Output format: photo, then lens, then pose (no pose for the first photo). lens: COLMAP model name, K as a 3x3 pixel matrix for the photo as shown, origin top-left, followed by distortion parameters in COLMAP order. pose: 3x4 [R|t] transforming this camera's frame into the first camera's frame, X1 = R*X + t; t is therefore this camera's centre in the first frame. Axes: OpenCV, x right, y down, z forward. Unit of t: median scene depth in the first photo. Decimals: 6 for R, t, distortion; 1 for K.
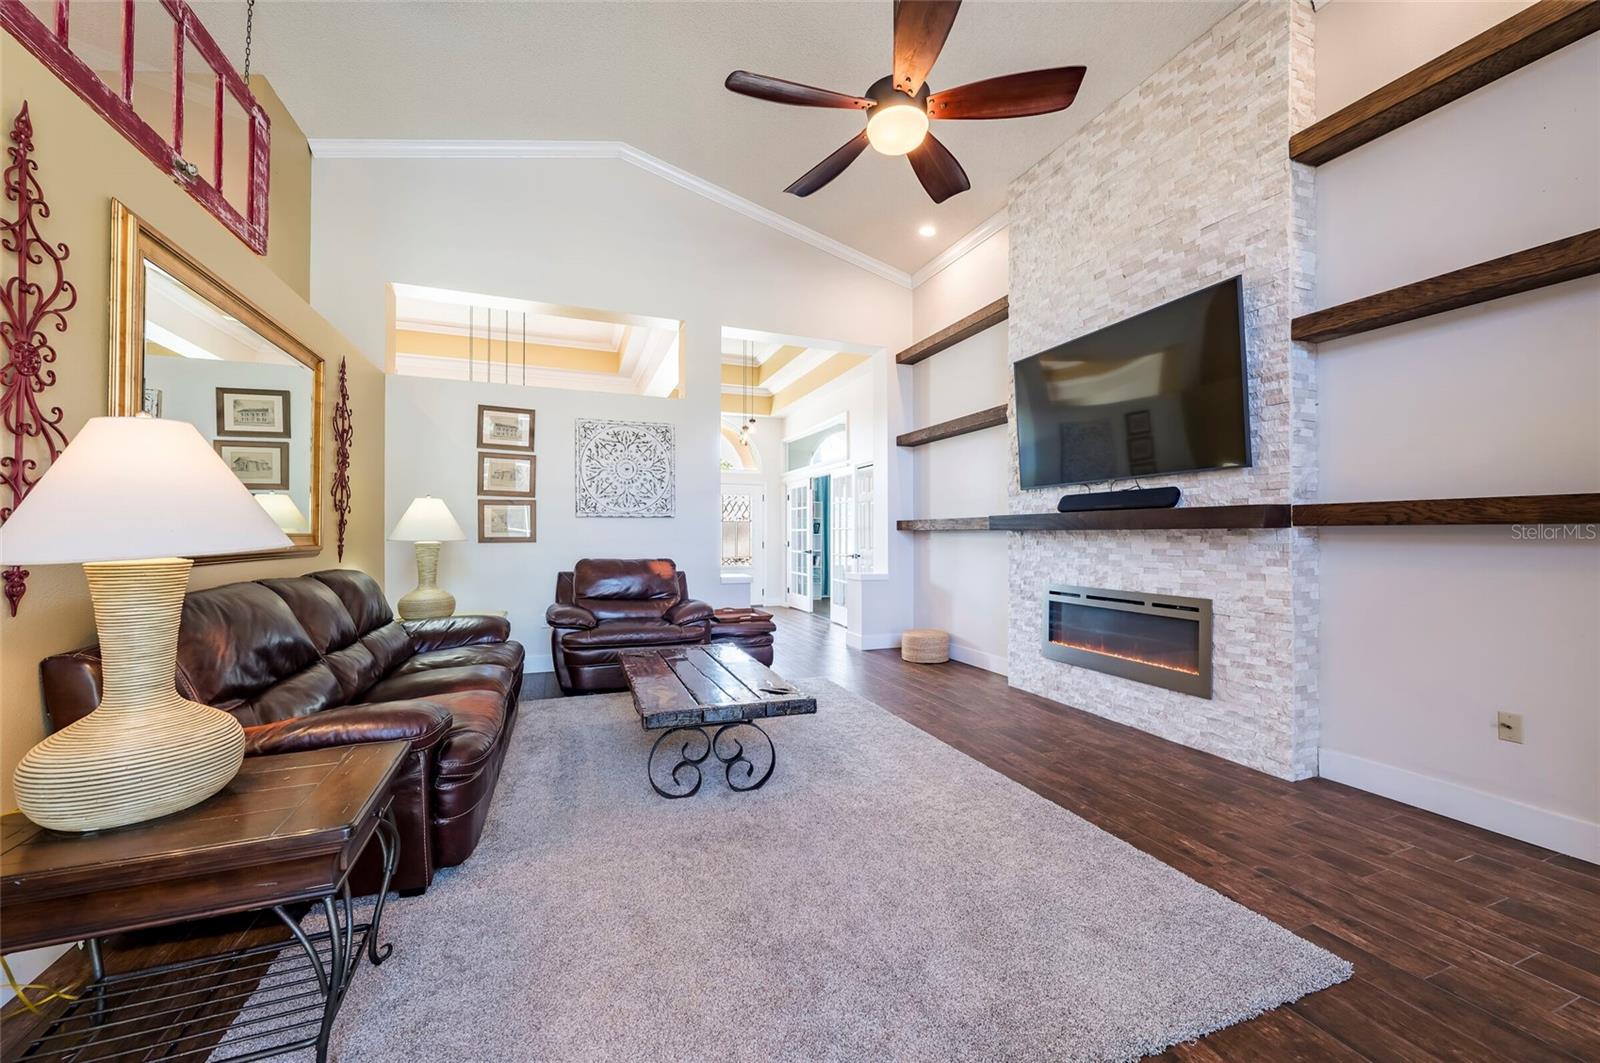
lens RADIAL K [[631.6, 0, 800.0], [0, 631.6, 531.5], [0, 0, 1]] dist [0.001209, -0.003277]
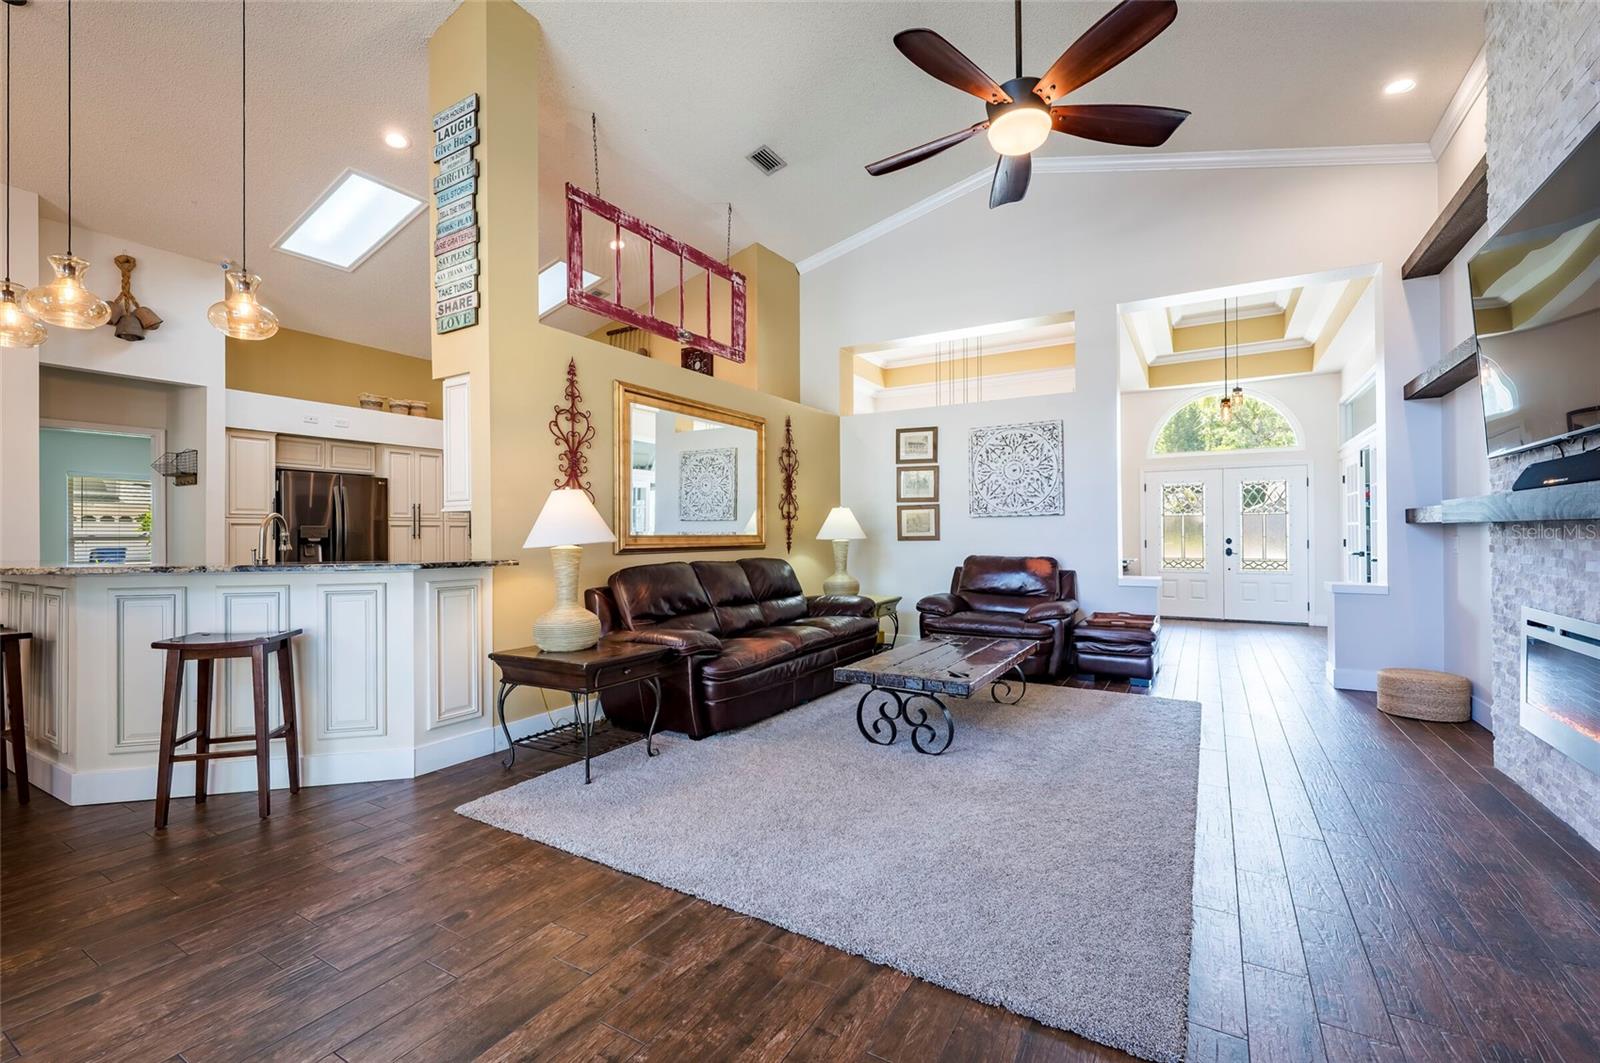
lens RADIAL K [[698.9, 0, 800.0], [0, 698.9, 531.5], [0, 0, 1]] dist [0.000432, -0.000162]
pose [[0.603940, -0.009287, -0.796976, 0.462115], [0.012746, 0.999917, -0.001993, 0.000059], [0.796928, -0.008954, 0.604008, 0.022137]]
